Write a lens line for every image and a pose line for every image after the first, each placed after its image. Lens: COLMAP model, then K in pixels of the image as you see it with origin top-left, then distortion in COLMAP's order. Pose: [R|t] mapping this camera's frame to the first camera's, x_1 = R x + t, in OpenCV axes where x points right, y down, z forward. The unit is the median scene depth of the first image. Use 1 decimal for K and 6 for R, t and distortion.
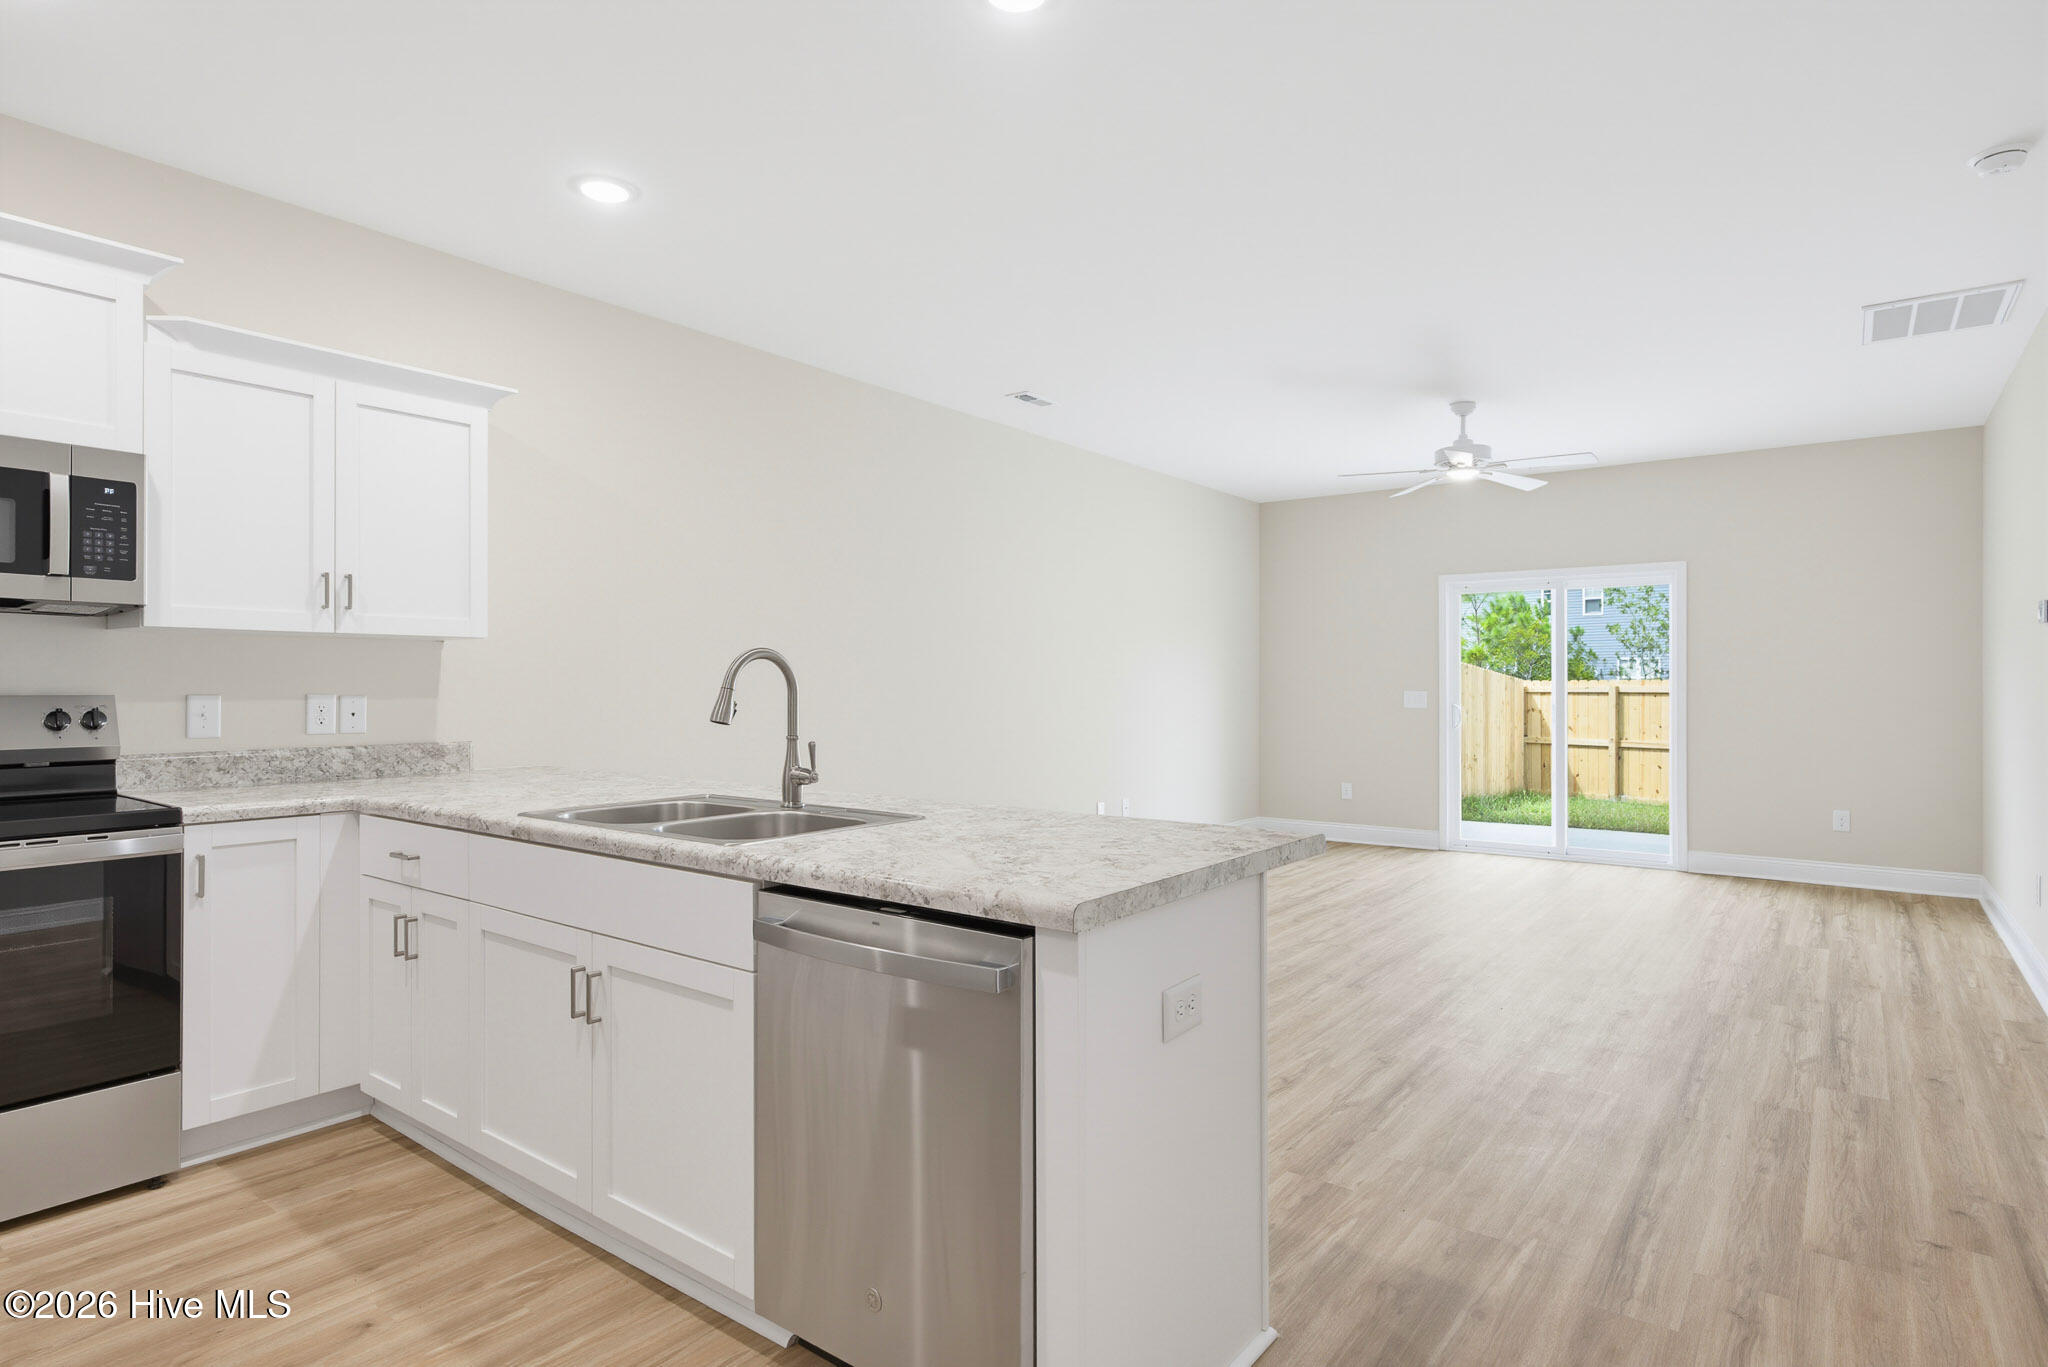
lens RADIAL K [[1094.4, 0, 1038.6], [0, 1094.4, 686.5], [0, 0, 1]] dist [-0.003366, 0.006385]
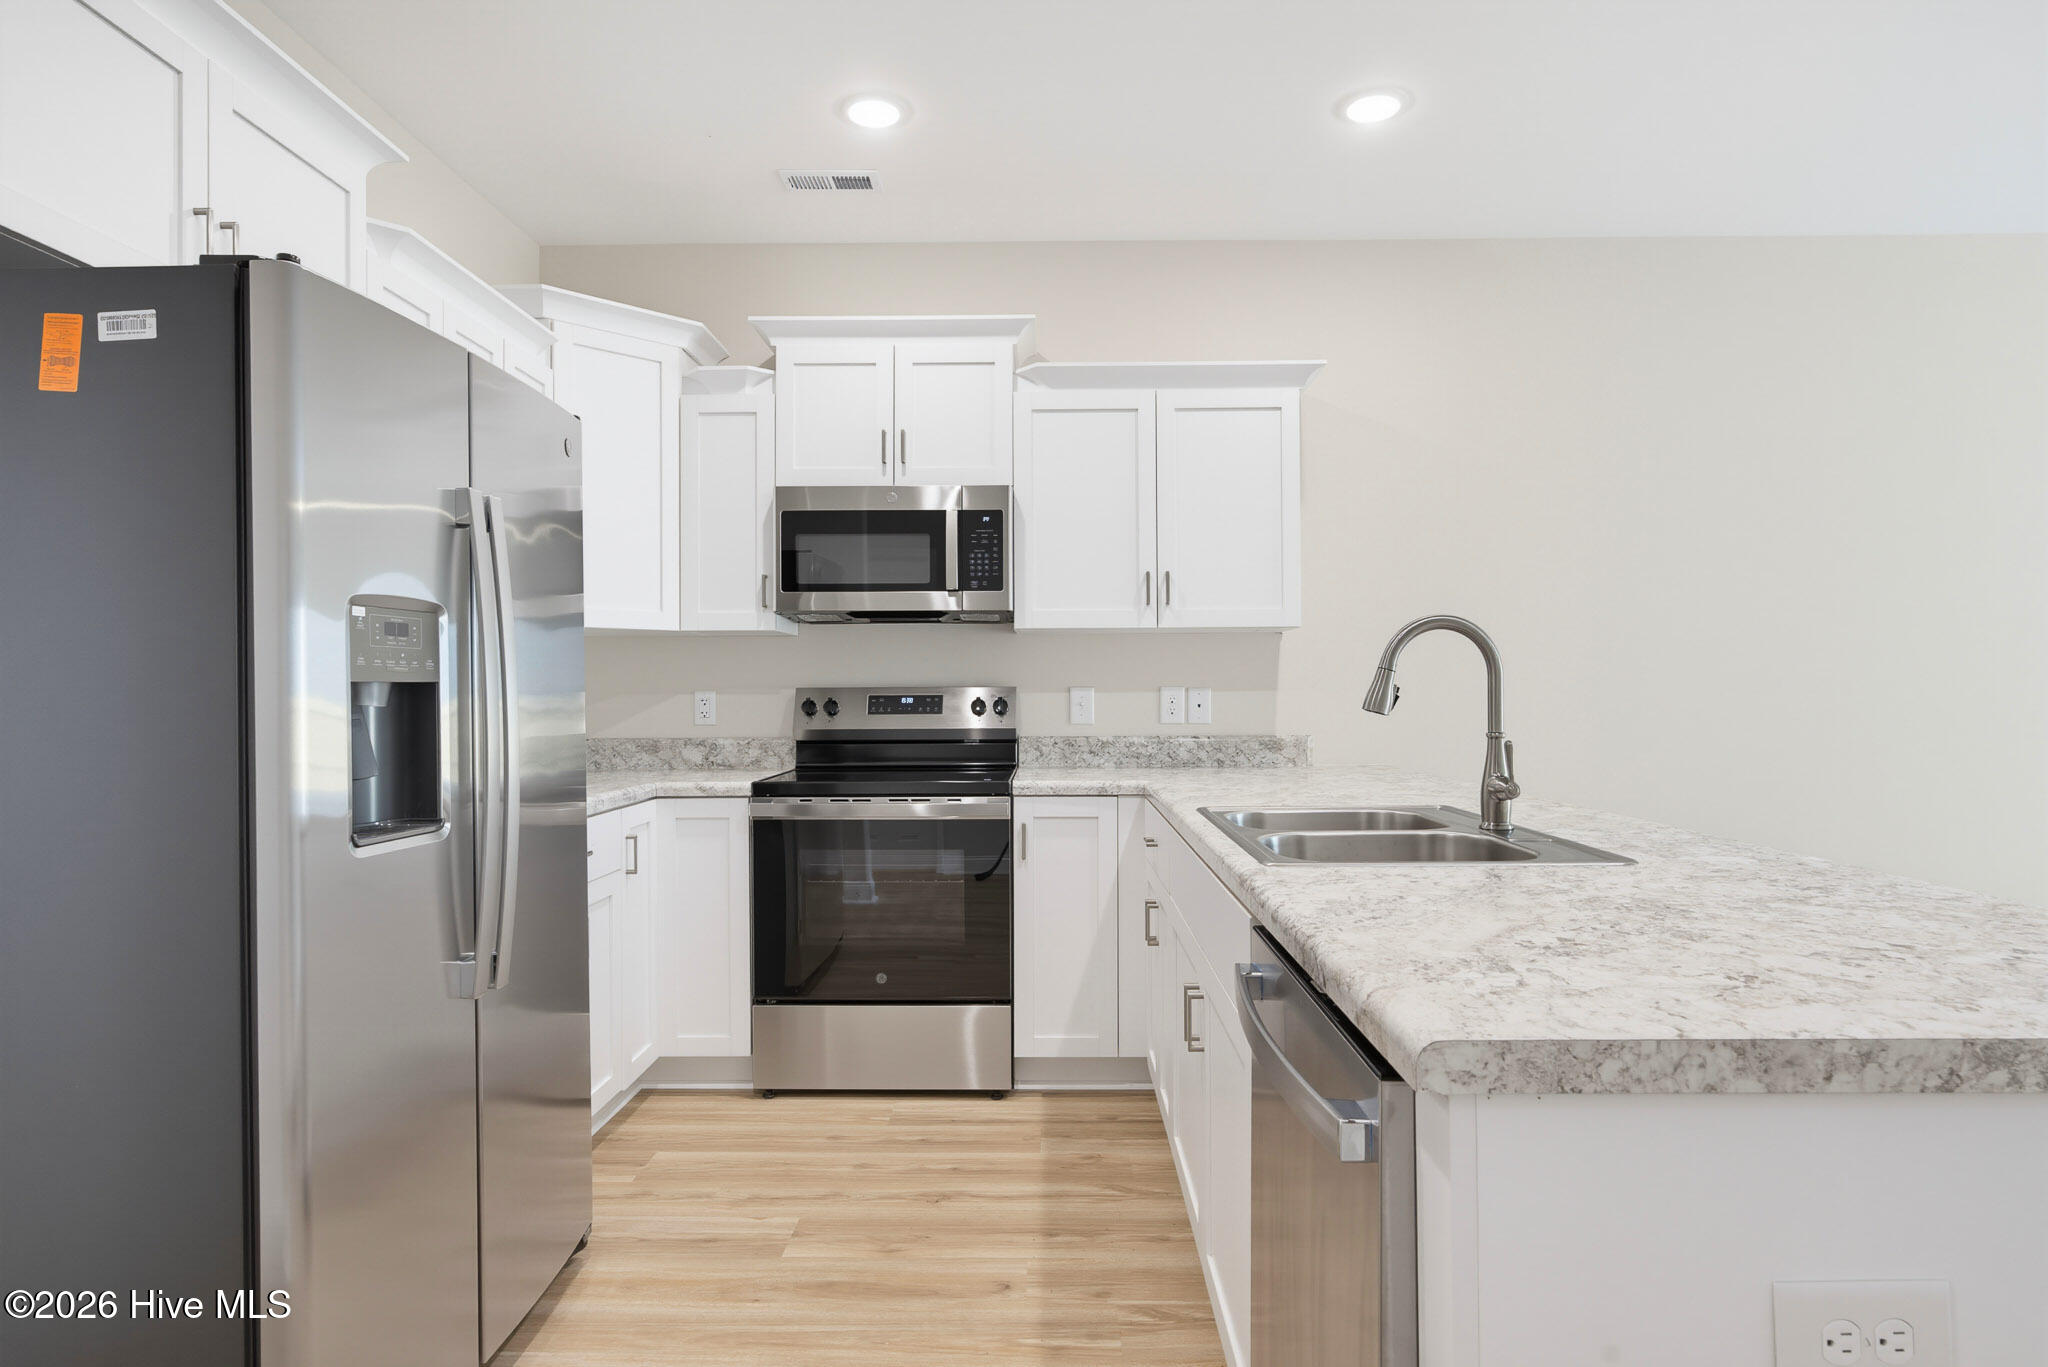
lens RADIAL K [[1136.1, 0, 1020.4], [0, 1136.1, 687.4], [0, 0, 1]] dist [-0.008719, 0.008840]
pose [[0.582229, -0.007798, -0.812988, 0.190236], [0.005361, 0.999969, -0.005752, 0.015925], [0.813007, -0.001010, 0.582252, 0.271419]]
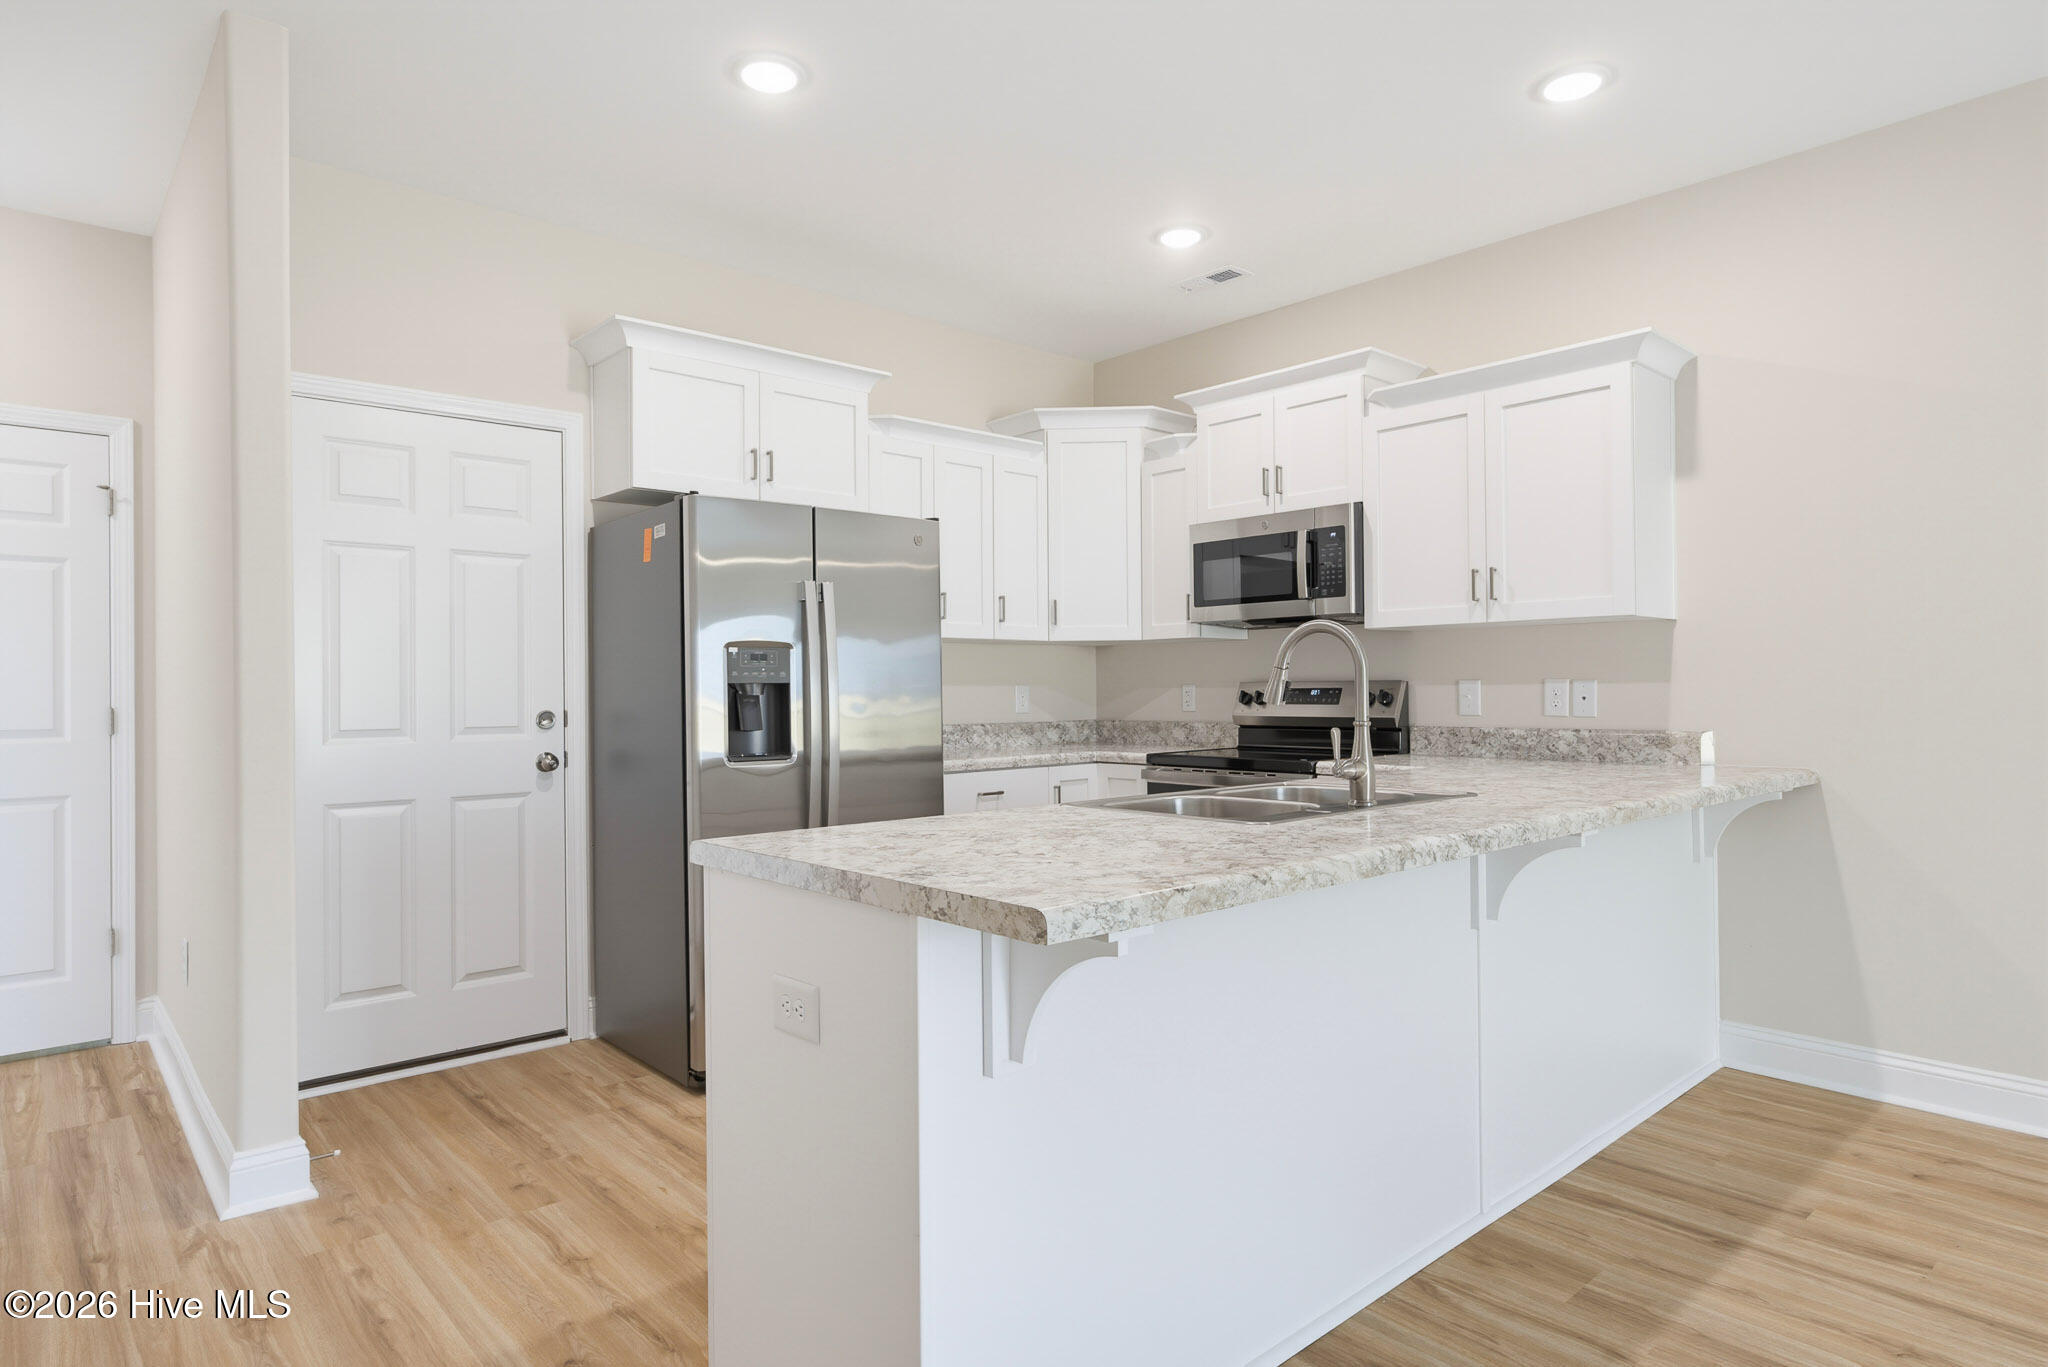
lens RADIAL K [[1136.1, 0, 1015.1], [0, 1136.1, 690.8], [0, 0, 1]] dist [-0.008719, 0.008840]
pose [[-0.196163, 0.000922, -0.980571, 0.615614], [0.007417, 0.999972, -0.000544, 0.018275], [0.980543, -0.007380, -0.196164, 0.822150]]
